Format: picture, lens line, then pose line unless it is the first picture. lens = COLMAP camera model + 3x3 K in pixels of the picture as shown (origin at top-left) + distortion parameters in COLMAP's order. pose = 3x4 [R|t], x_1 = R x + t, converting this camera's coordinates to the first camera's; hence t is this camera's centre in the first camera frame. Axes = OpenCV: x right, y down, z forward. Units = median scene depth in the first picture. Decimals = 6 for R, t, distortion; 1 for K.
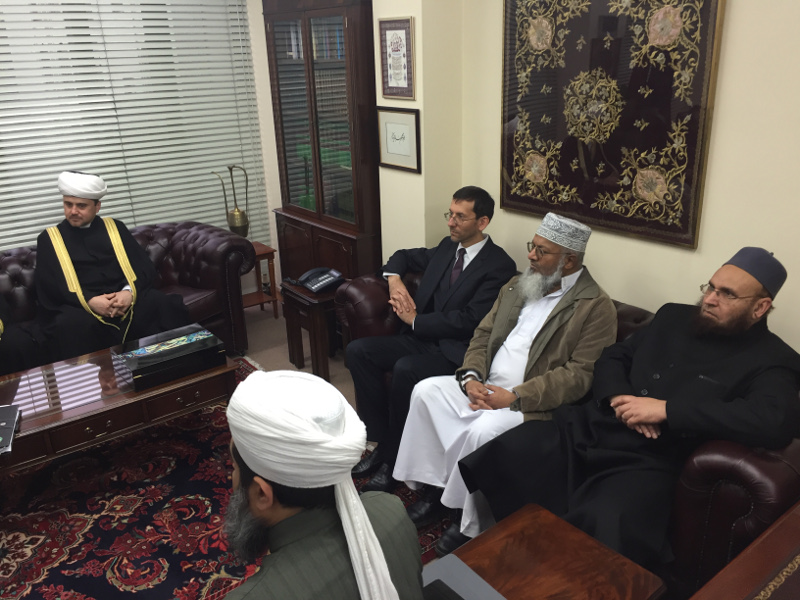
lens RADIAL K [[685.4, 0, 400.0], [0, 685.4, 300.0], [0, 0, 1]] dist [0.073717, -0.115545]
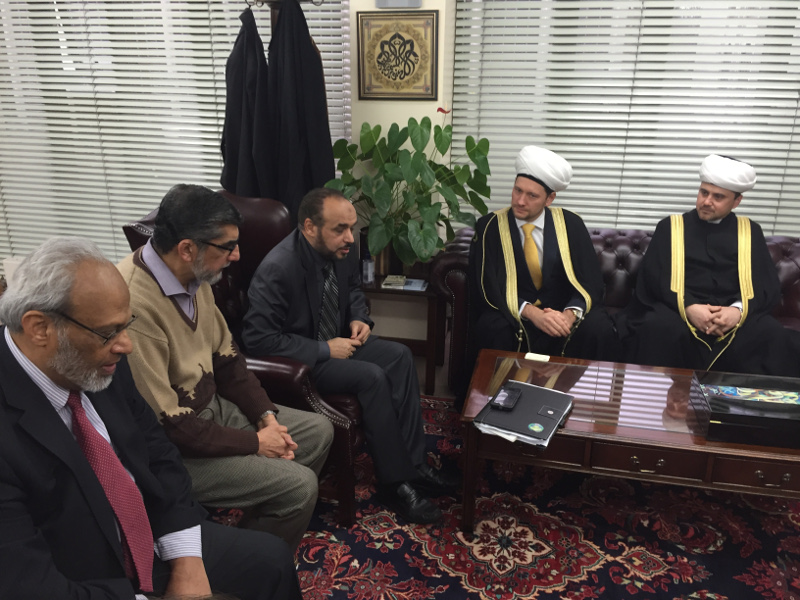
lens RADIAL K [[685.4, 0, 400.0], [0, 685.4, 300.0], [0, 0, 1]] dist [0.073717, -0.115545]
pose [[0.644693, 0.285890, -0.708970, -0.080227], [-0.290771, 0.949433, 0.118447, -0.004324], [0.706982, 0.129786, 0.695221, 0.164961]]
